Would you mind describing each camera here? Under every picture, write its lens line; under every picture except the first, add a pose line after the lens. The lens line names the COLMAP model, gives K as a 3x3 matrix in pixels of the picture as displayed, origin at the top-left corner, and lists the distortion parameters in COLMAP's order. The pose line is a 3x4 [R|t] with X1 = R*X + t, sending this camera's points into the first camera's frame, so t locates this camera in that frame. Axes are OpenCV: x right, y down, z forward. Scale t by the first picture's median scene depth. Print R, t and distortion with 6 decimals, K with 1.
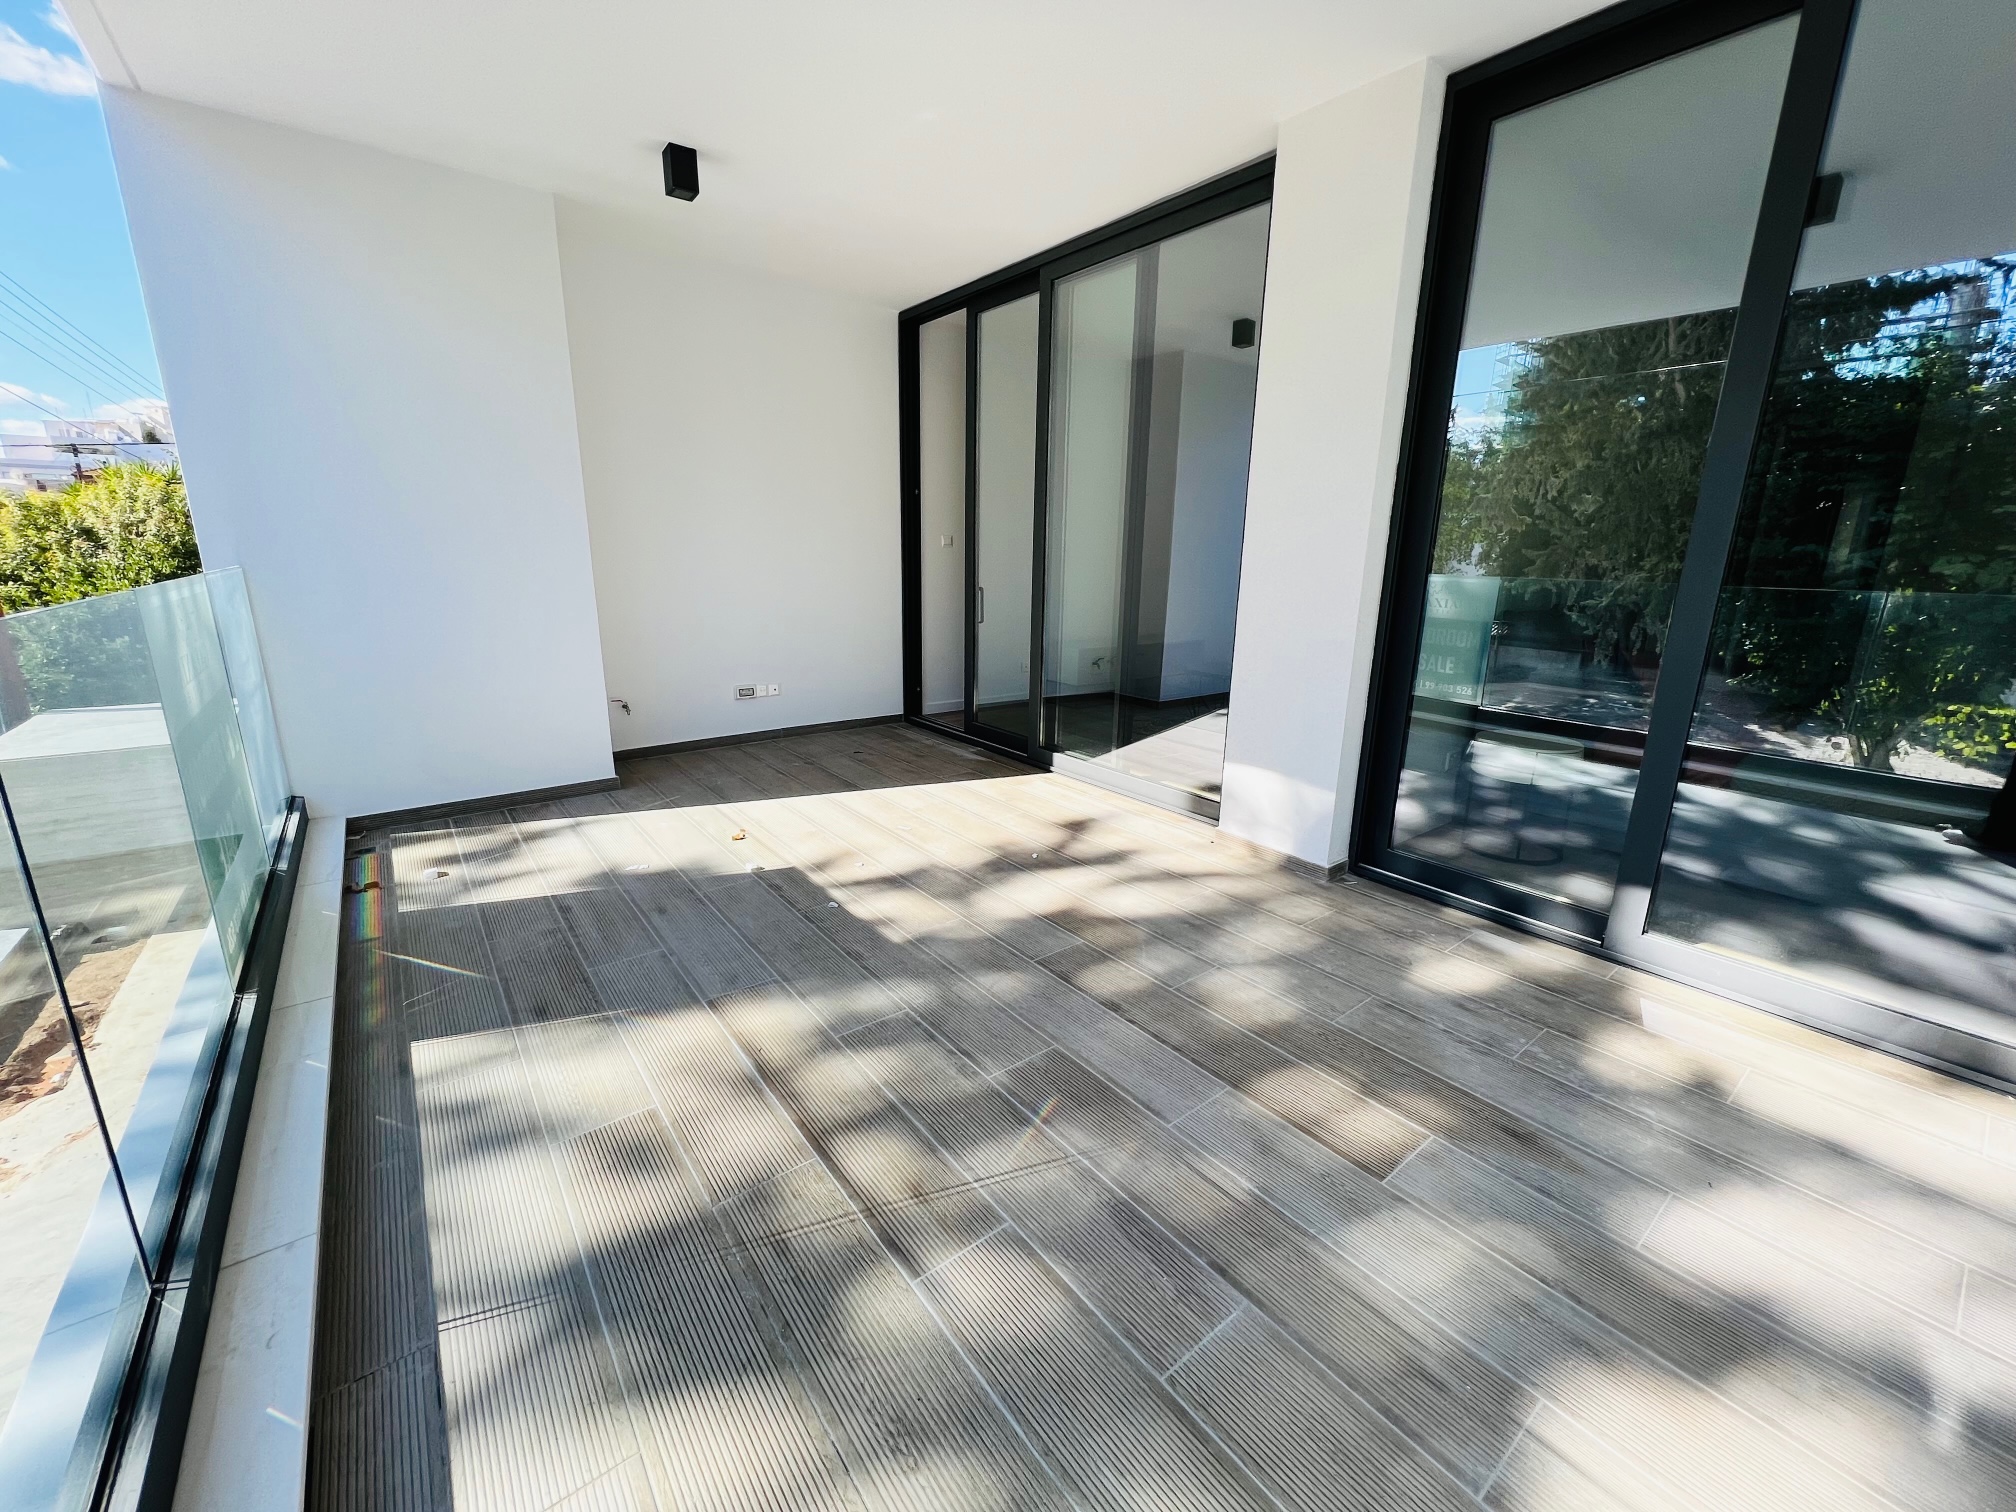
lens RADIAL K [[801.3, 0, 1008.9], [0, 801.3, 751.6], [0, 0, 1]] dist [-0.003295, -0.000051]
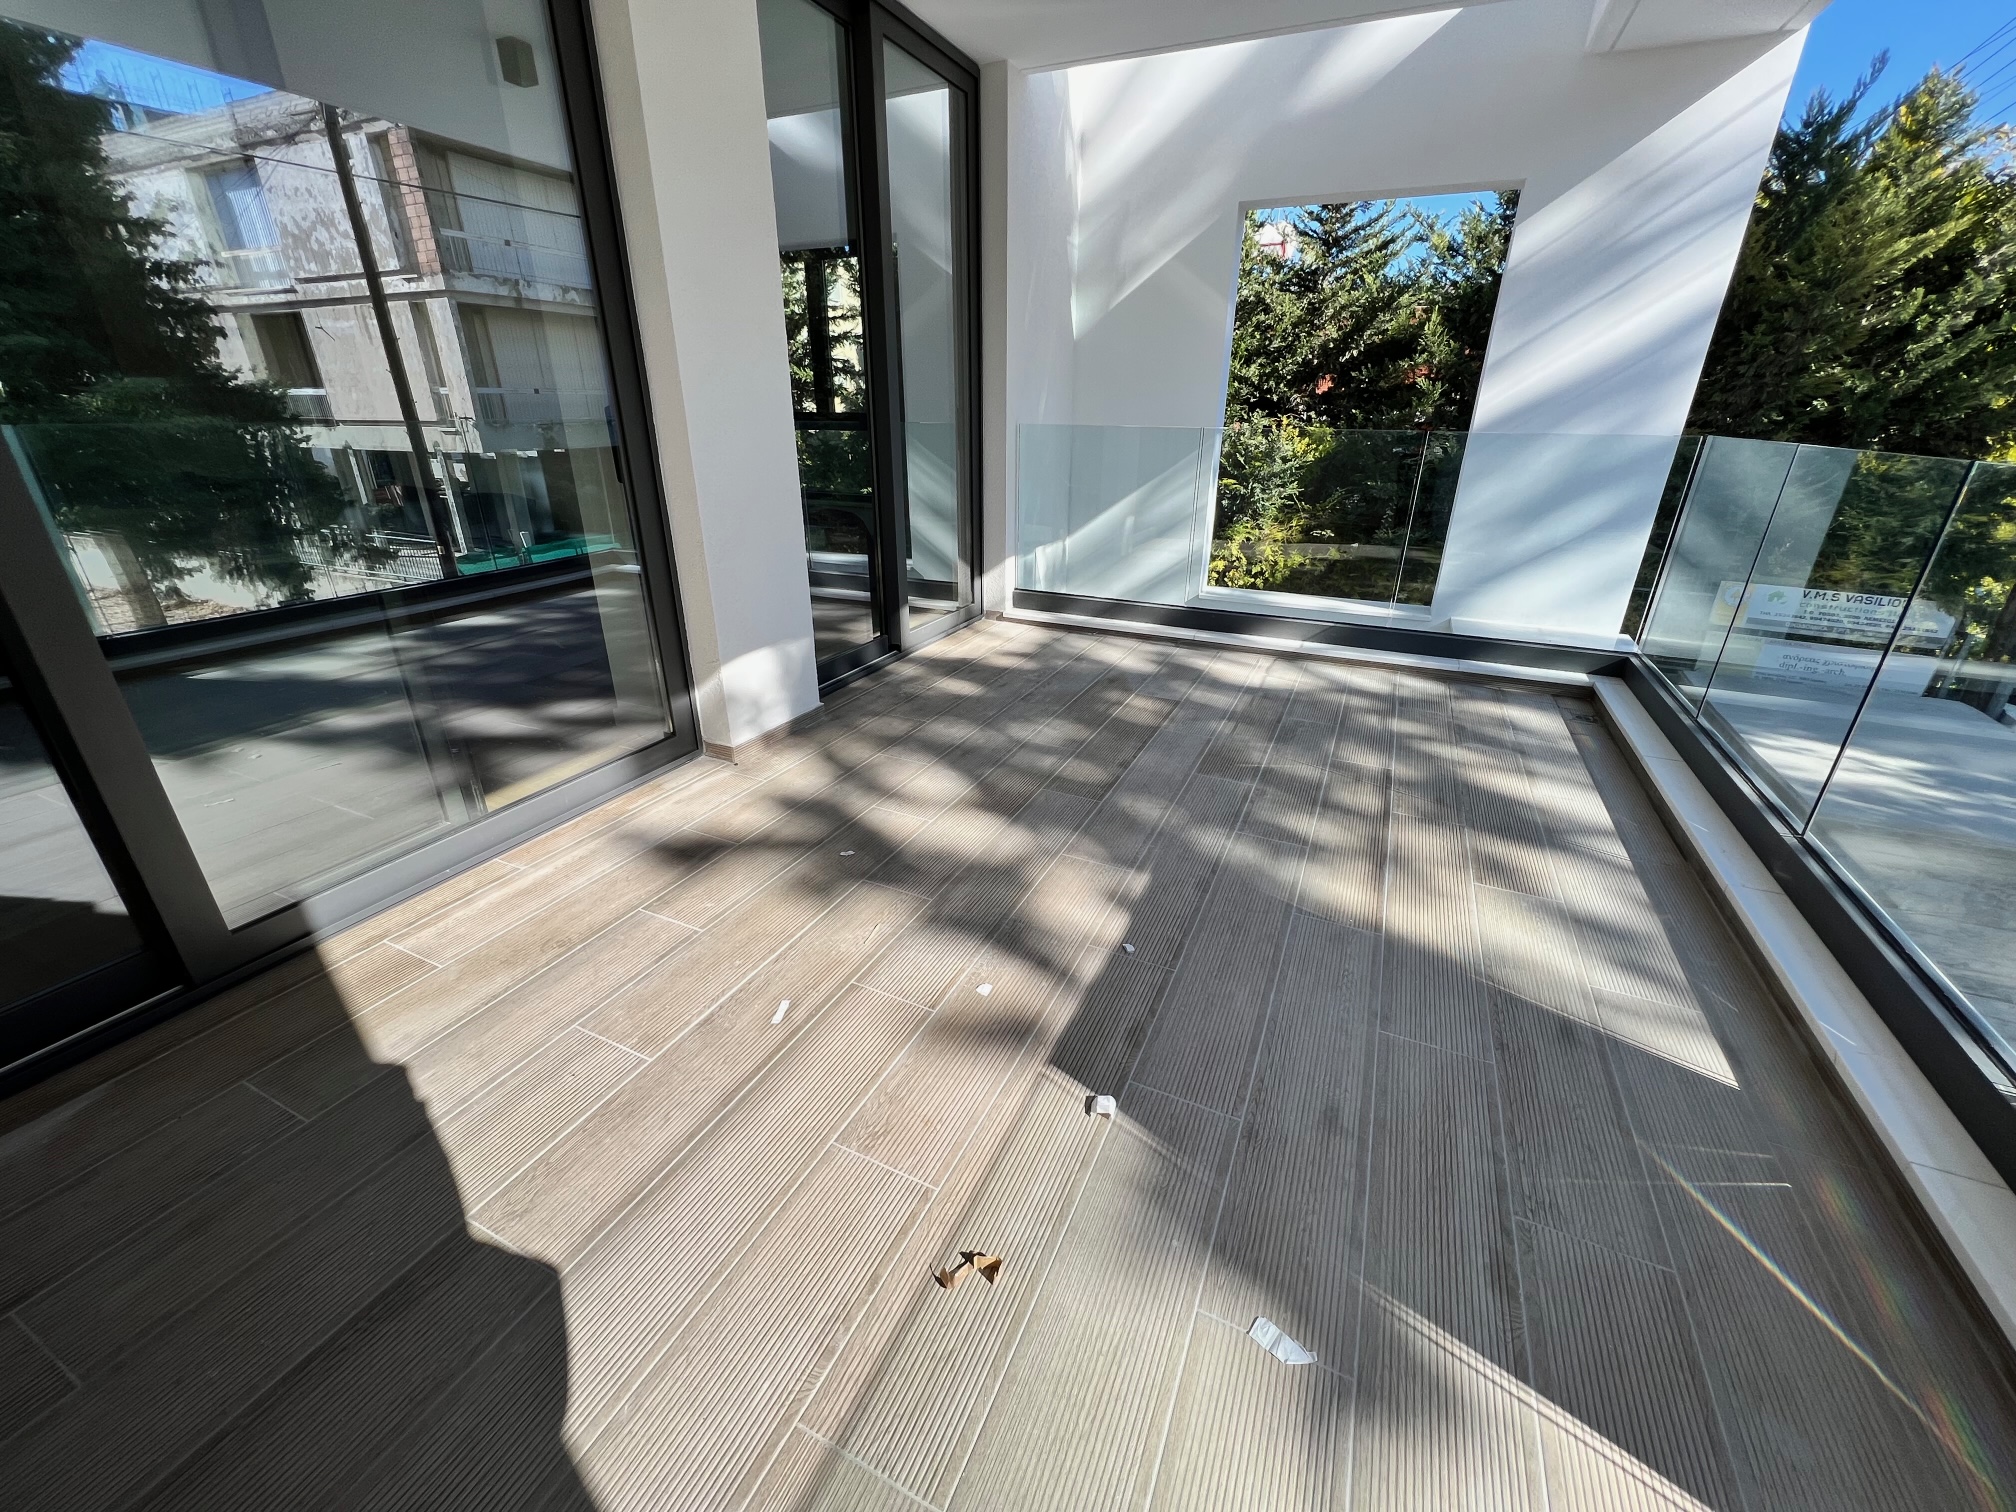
lens RADIAL K [[801.3, 0, 1009.8], [0, 801.3, 754.2], [0, 0, 1]] dist [-0.003295, -0.000051]
pose [[-0.455458, -0.374298, 0.807749, -0.800936], [0.203558, 0.839500, 0.503790, -0.378339], [-0.866673, 0.393879, -0.306165, 1.482802]]
